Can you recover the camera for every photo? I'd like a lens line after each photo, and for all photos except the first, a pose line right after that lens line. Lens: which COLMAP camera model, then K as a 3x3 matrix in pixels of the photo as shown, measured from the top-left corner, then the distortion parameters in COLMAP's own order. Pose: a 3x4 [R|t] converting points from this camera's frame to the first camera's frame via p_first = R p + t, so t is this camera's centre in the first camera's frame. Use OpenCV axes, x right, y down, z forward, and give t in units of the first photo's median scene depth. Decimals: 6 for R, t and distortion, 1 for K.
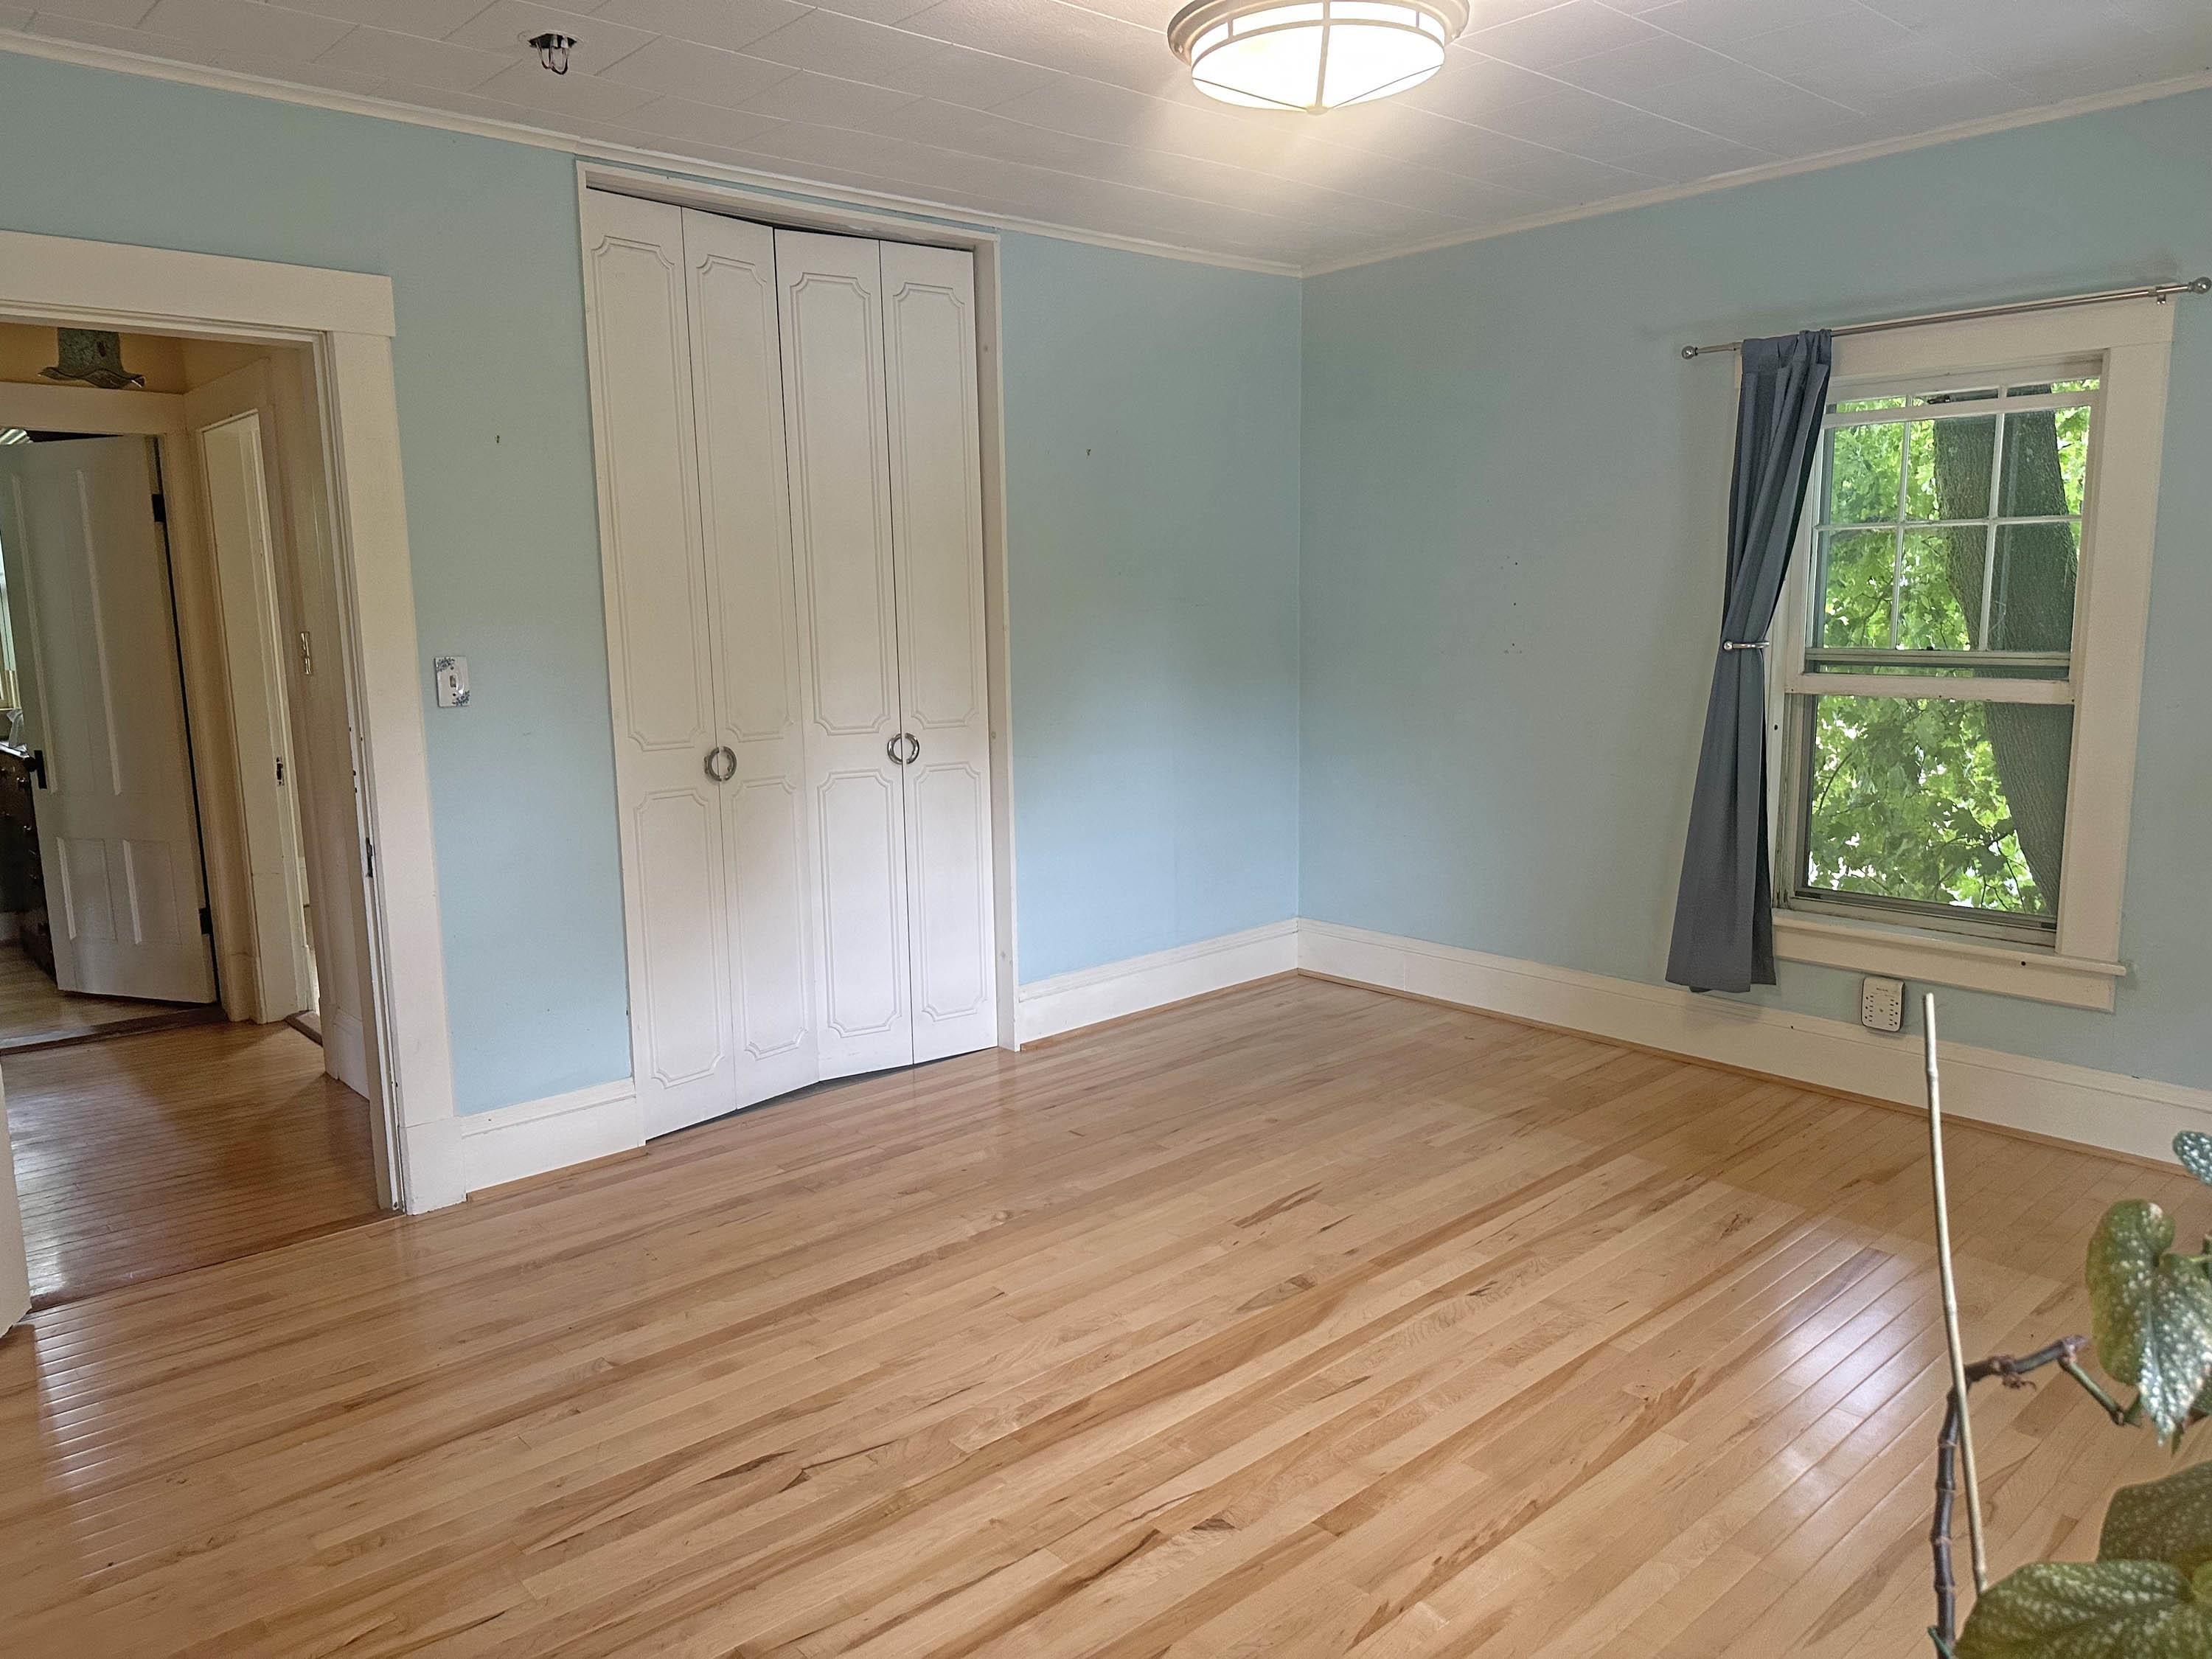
lens RADIAL K [[1553.3, 0, 1112.6], [0, 1553.3, 827.2], [0, 0, 1]] dist [0.127565, -0.187816]
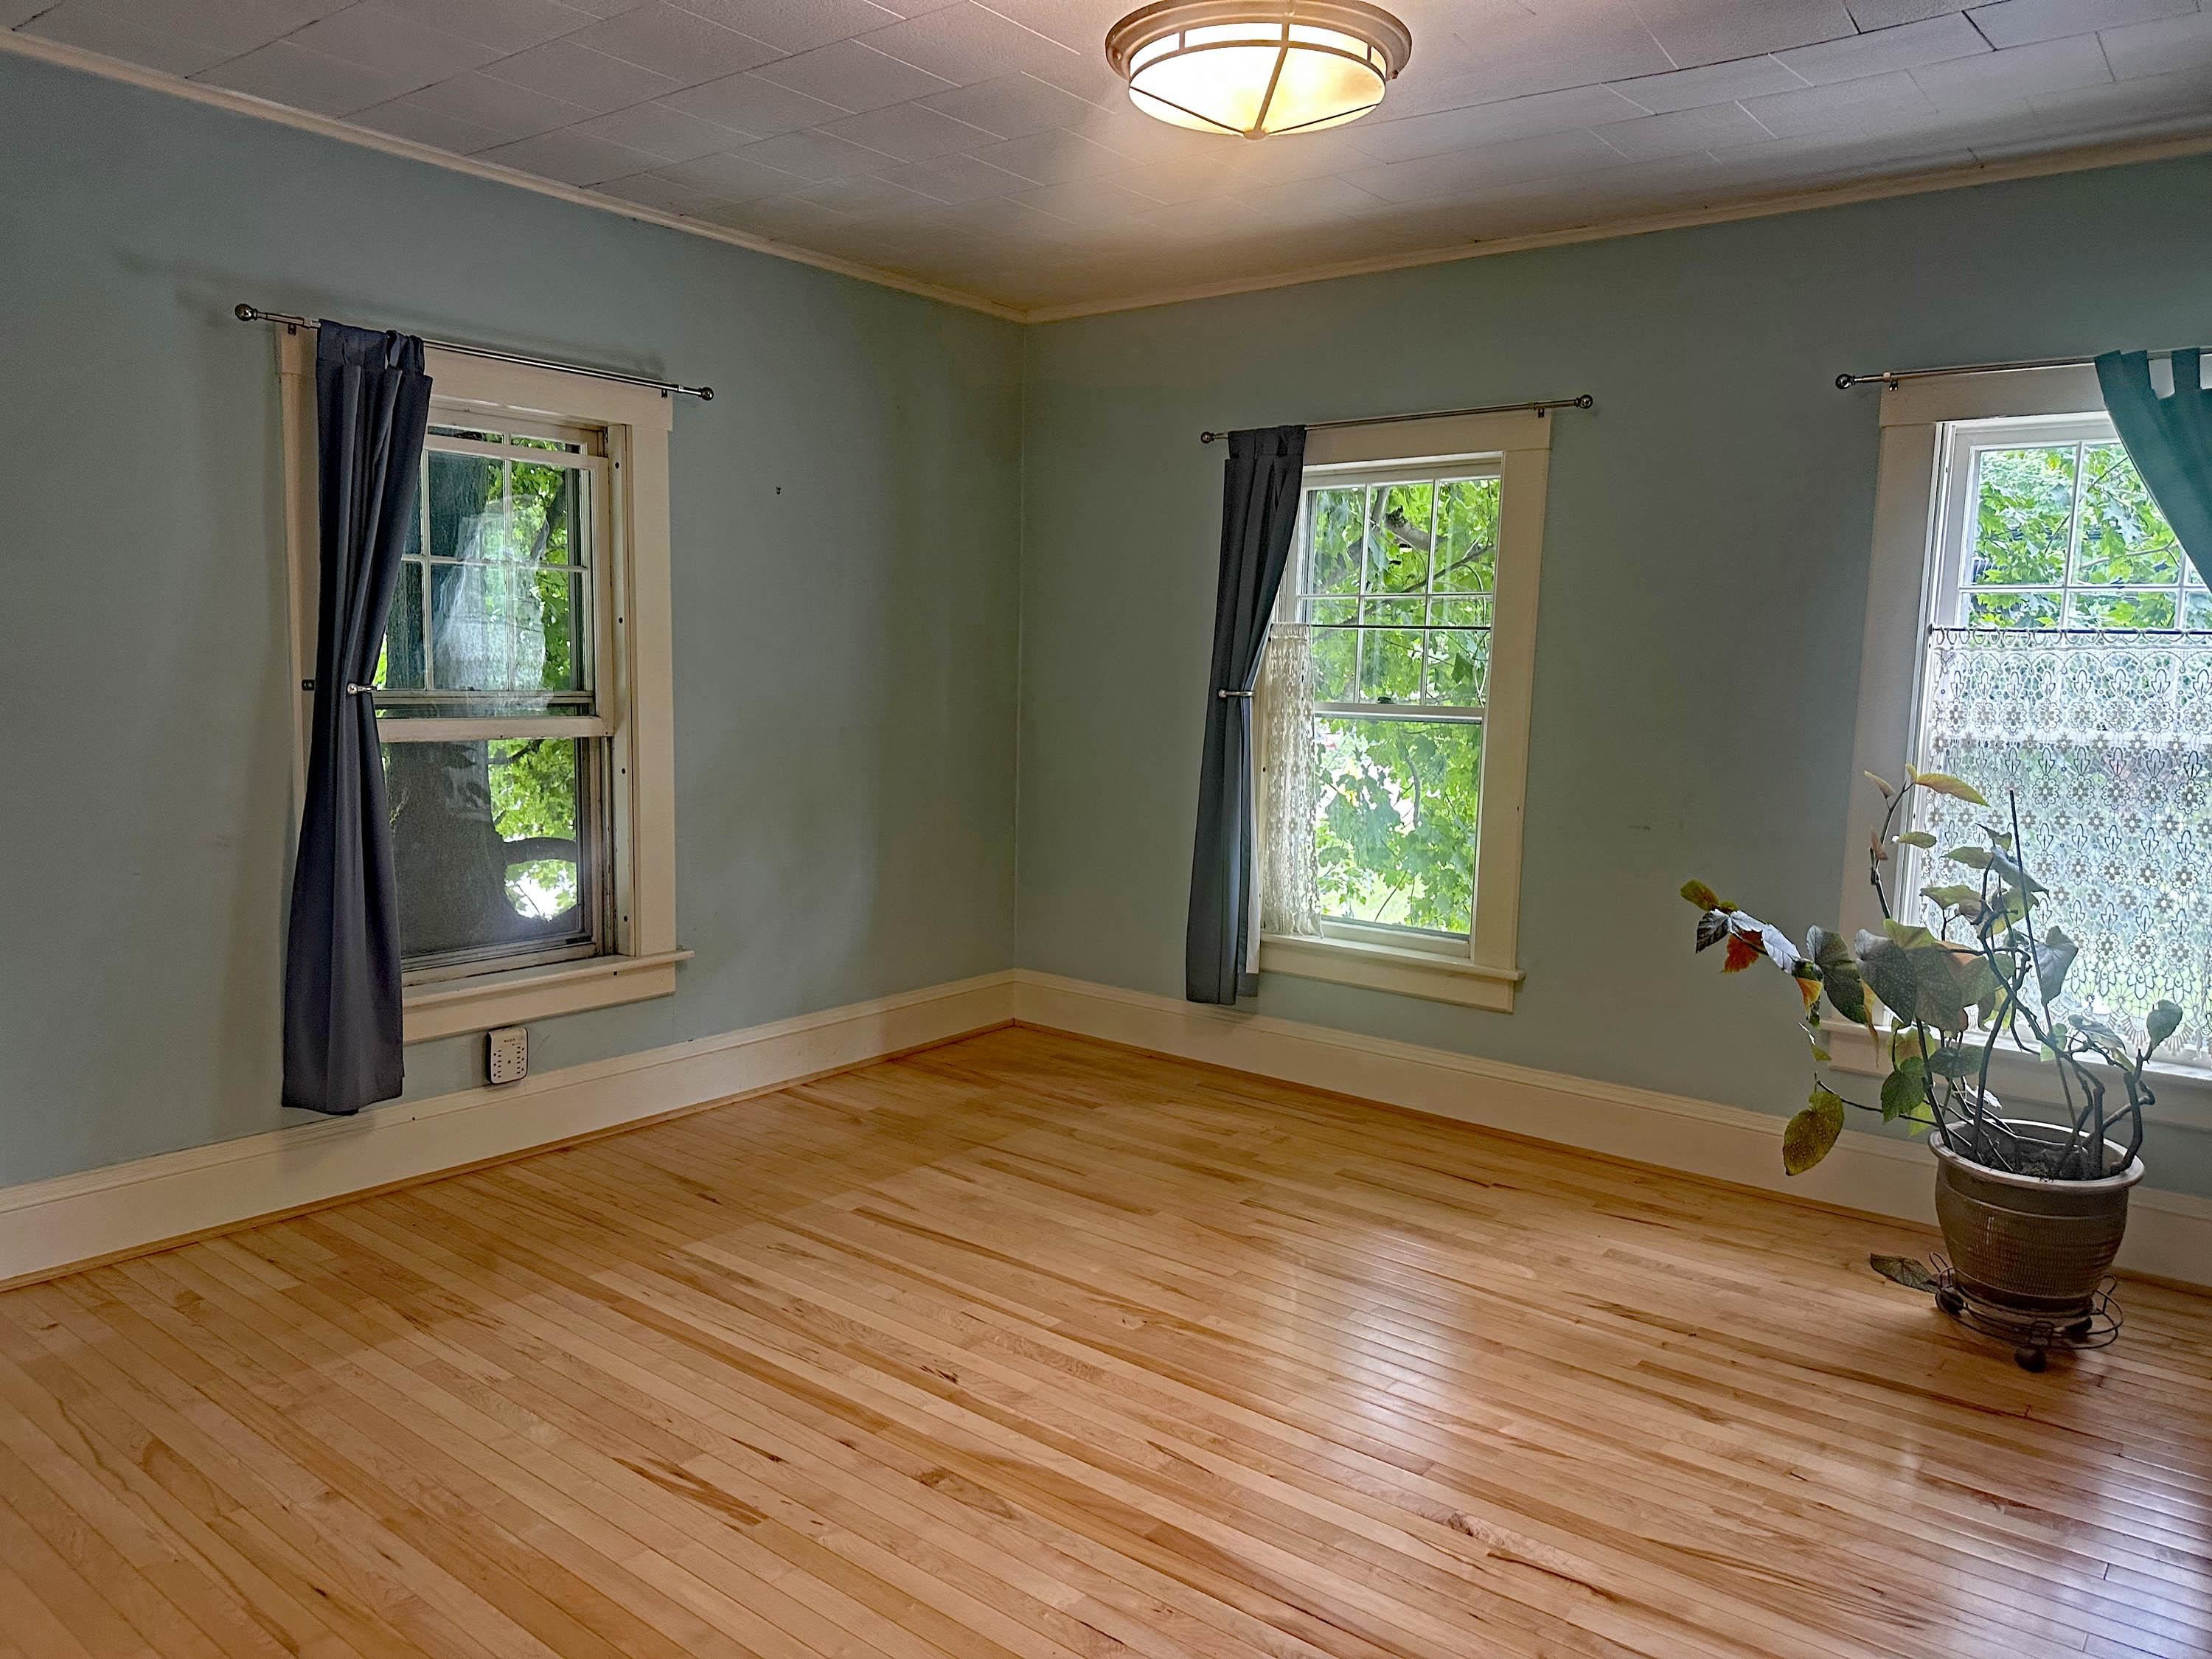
lens RADIAL K [[1552.6, 0, 1106.0], [0, 1552.6, 829.5], [0, 0, 1]] dist [0.001078, -0.002179]
pose [[-0.159262, -0.100225, 0.982136, -0.547953], [0.133745, 0.983472, 0.122050, -0.101436], [-0.978135, 0.150793, -0.143225, 0.843810]]
